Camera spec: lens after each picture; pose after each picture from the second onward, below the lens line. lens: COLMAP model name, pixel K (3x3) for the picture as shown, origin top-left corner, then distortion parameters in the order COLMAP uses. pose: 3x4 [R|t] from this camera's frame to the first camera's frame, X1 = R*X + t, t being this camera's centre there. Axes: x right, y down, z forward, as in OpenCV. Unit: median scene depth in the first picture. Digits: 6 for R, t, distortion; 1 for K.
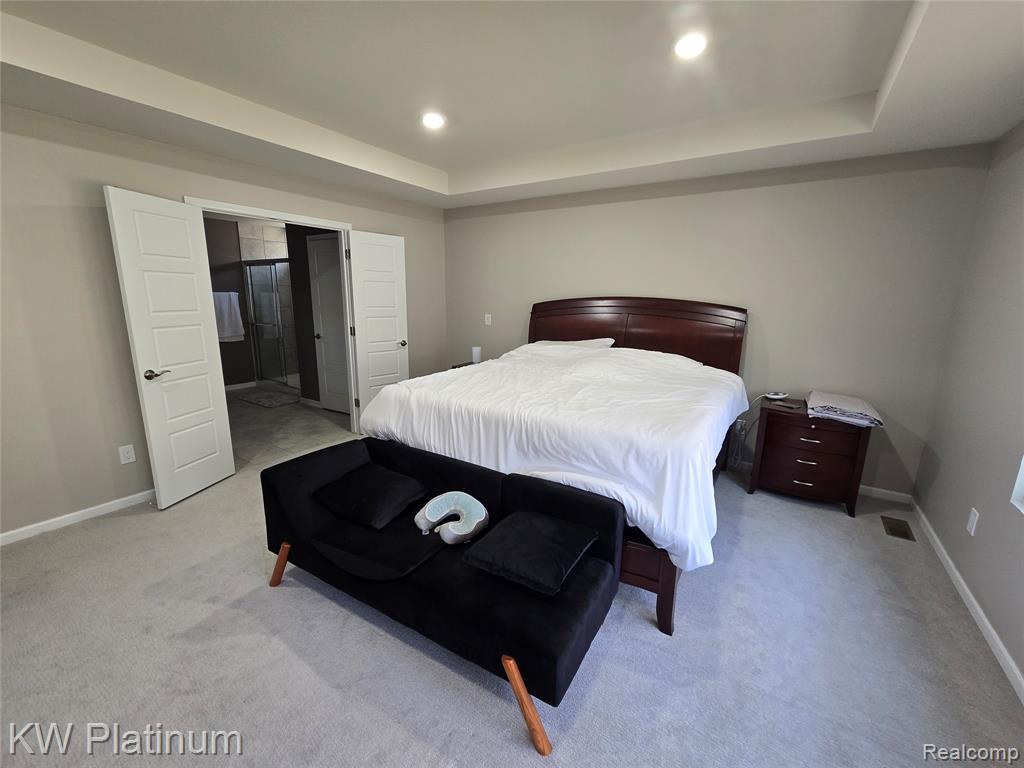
lens RADIAL K [[419.6, 0, 506.5], [0, 419.6, 379.6], [0, 0, 1]] dist [-0.001203, 0.000822]
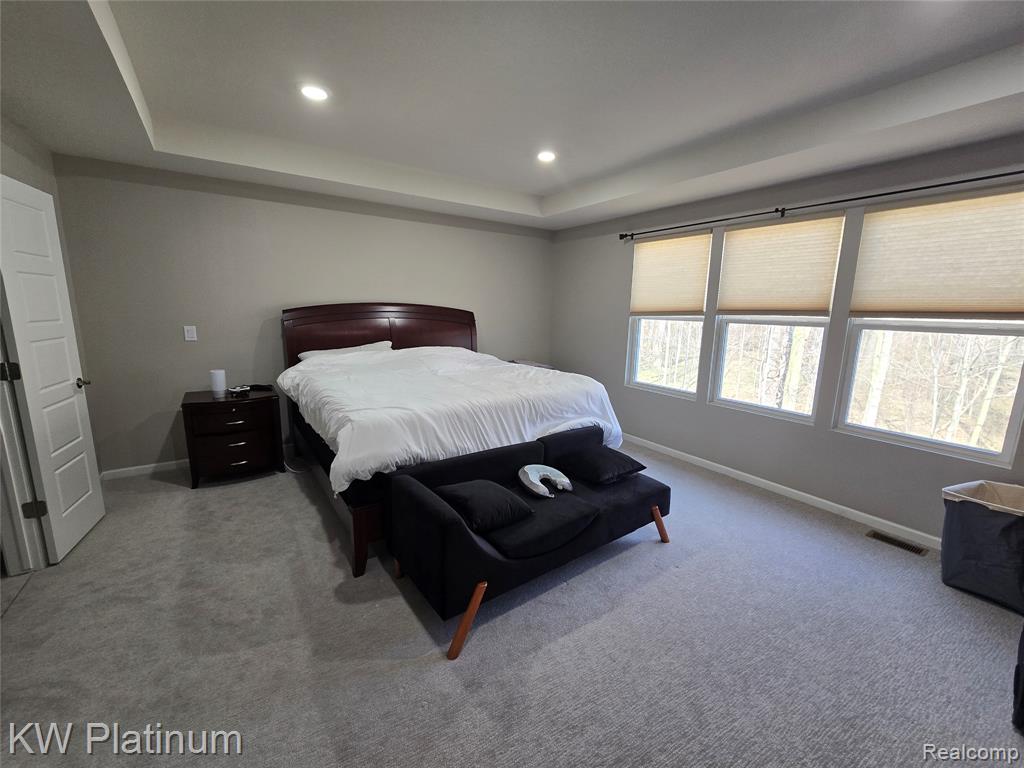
lens RADIAL K [[419.6, 0, 514.9], [0, 419.6, 386.4], [0, 0, 1]] dist [-0.001203, 0.000822]
pose [[0.377878, -0.177639, 0.908654, -1.124828], [0.169057, 0.978160, 0.120923, -0.105214], [-0.910290, 0.107920, 0.399656, 0.485702]]
